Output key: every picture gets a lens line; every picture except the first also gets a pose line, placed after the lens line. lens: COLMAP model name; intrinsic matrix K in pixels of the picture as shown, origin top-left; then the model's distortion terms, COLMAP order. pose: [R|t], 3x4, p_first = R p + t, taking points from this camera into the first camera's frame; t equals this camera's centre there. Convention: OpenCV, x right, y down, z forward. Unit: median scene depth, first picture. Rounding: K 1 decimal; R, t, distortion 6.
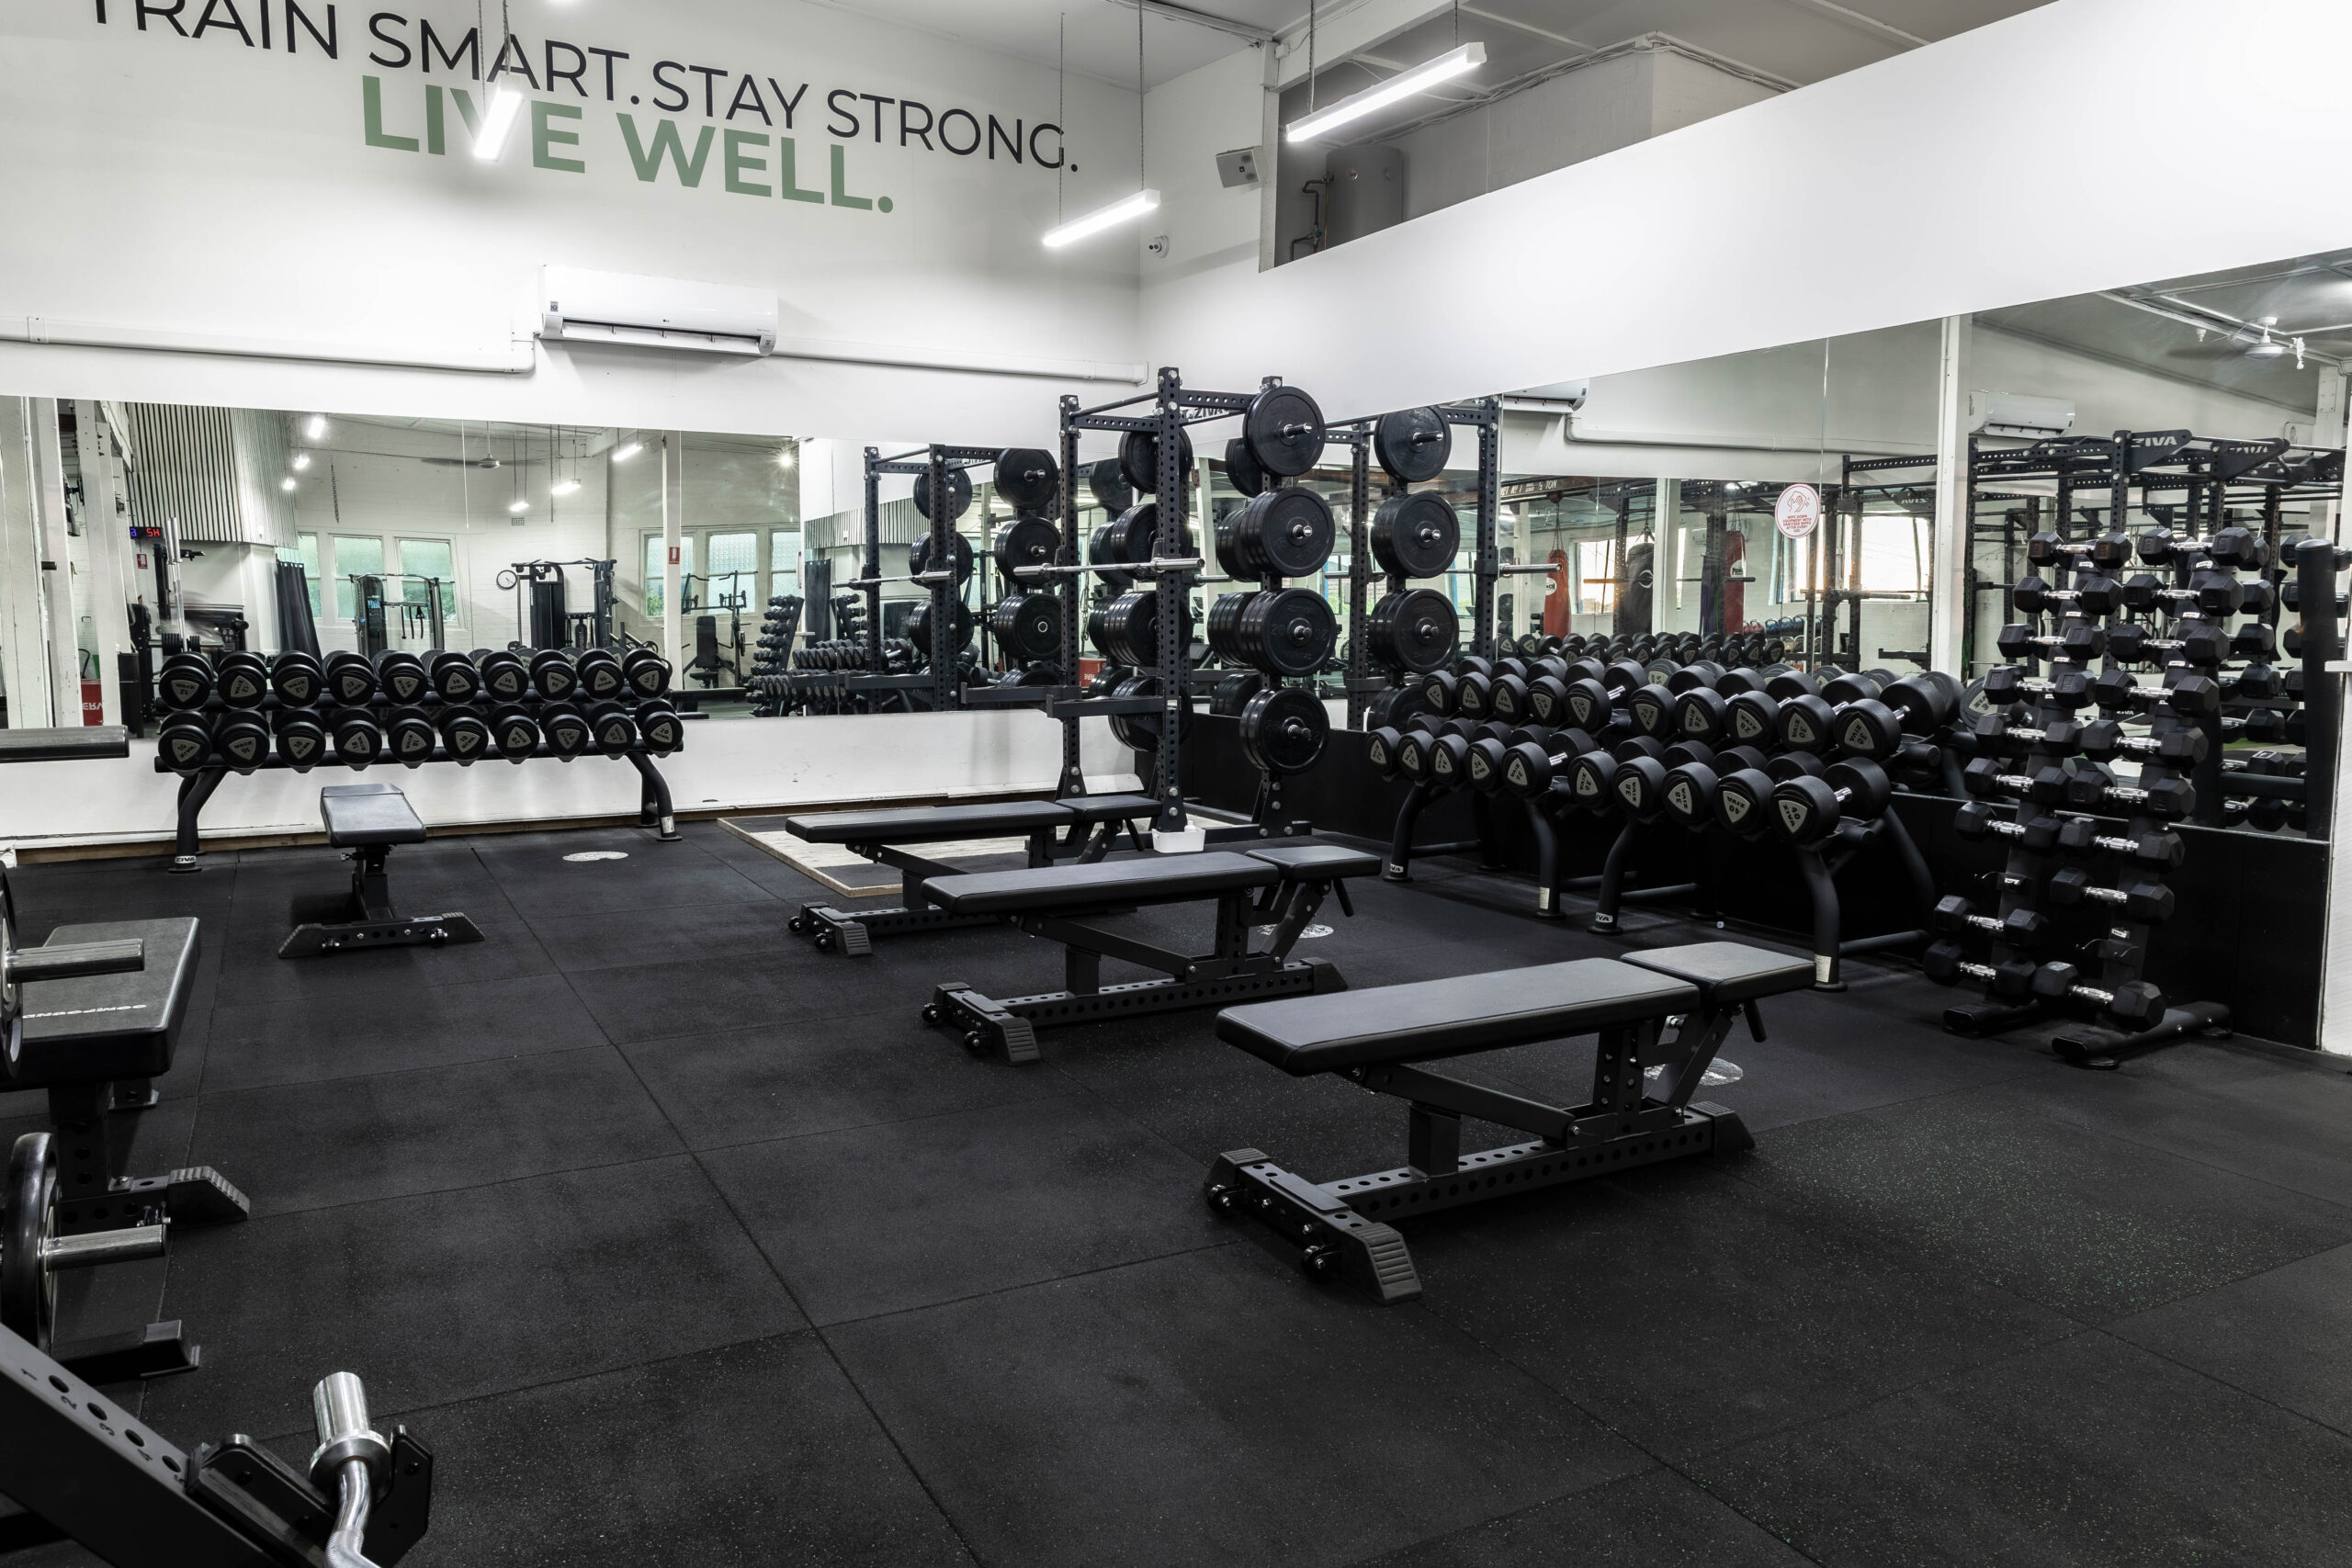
lens RADIAL K [[1579.6, 0, 1166.5], [0, 1579.6, 783.7], [0, 0, 1]] dist [0.001663, 0.003381]
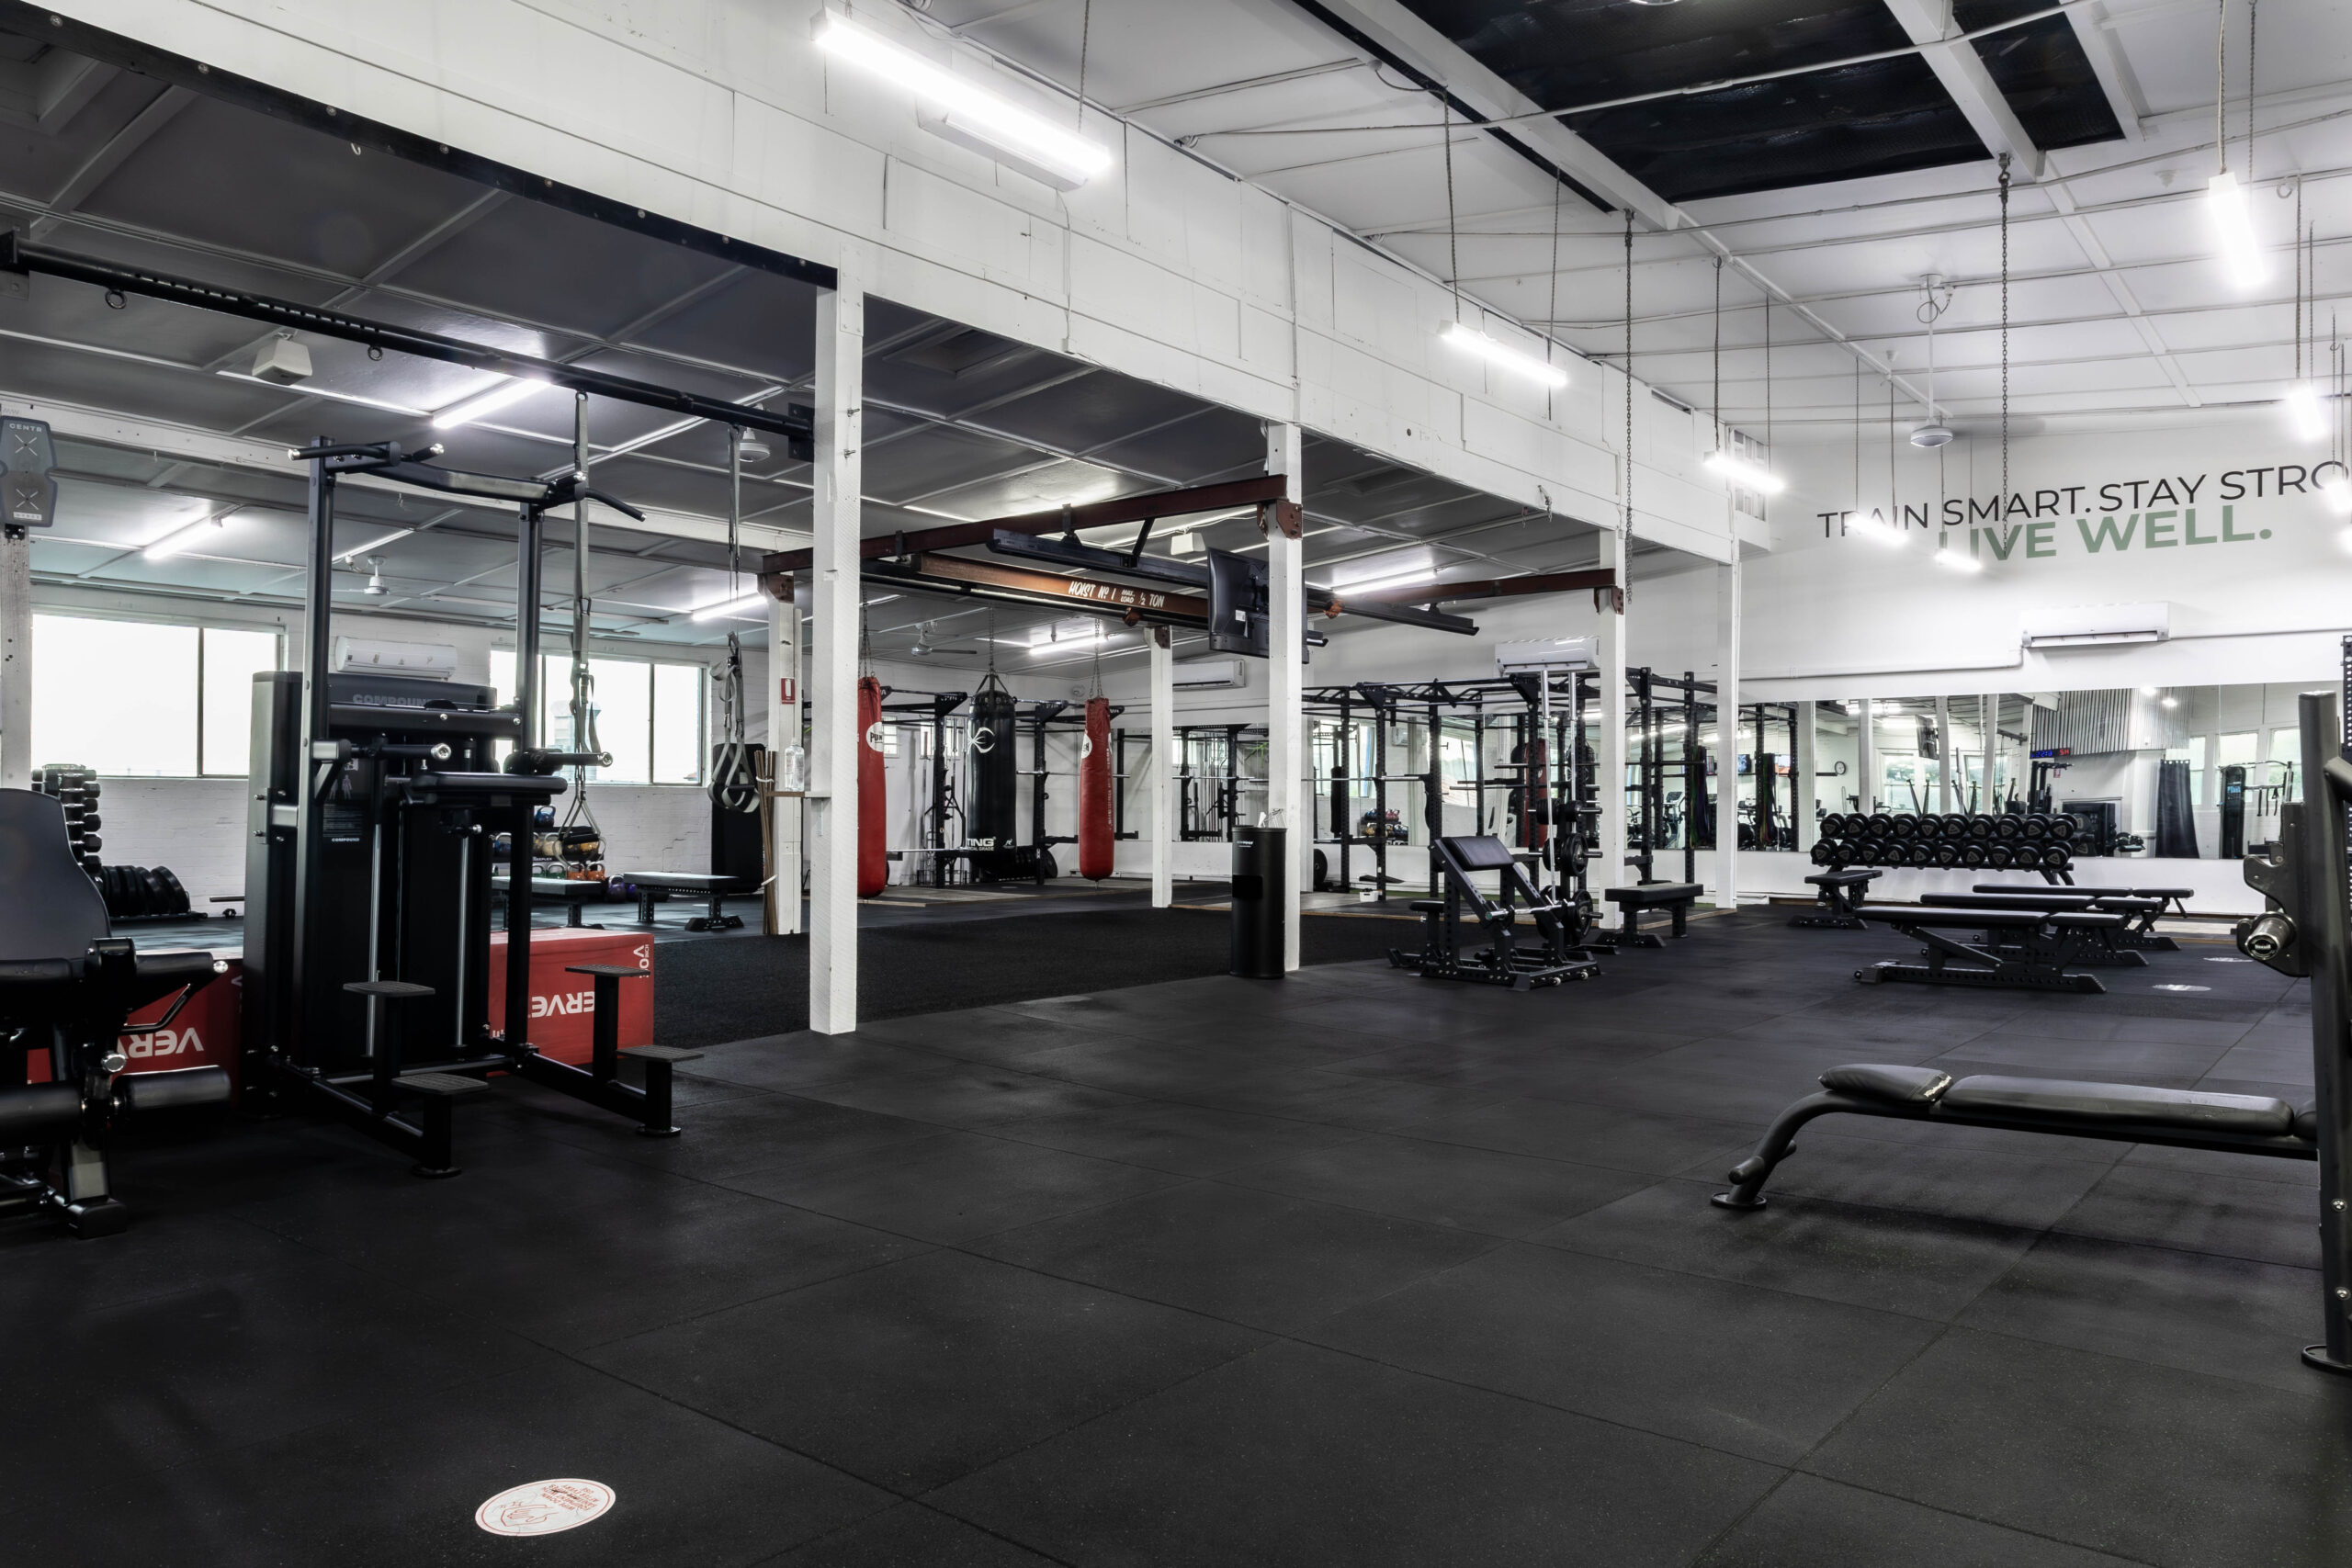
lens RADIAL K [[1579.6, 0, 1169.6], [0, 1579.6, 782.8], [0, 0, 1]] dist [0.001663, 0.003381]
pose [[0.381059, -0.008544, -0.924511, 0.894071], [-0.109183, 0.992544, -0.054175, 0.082472], [0.918081, 0.121585, 0.377285, -0.576796]]
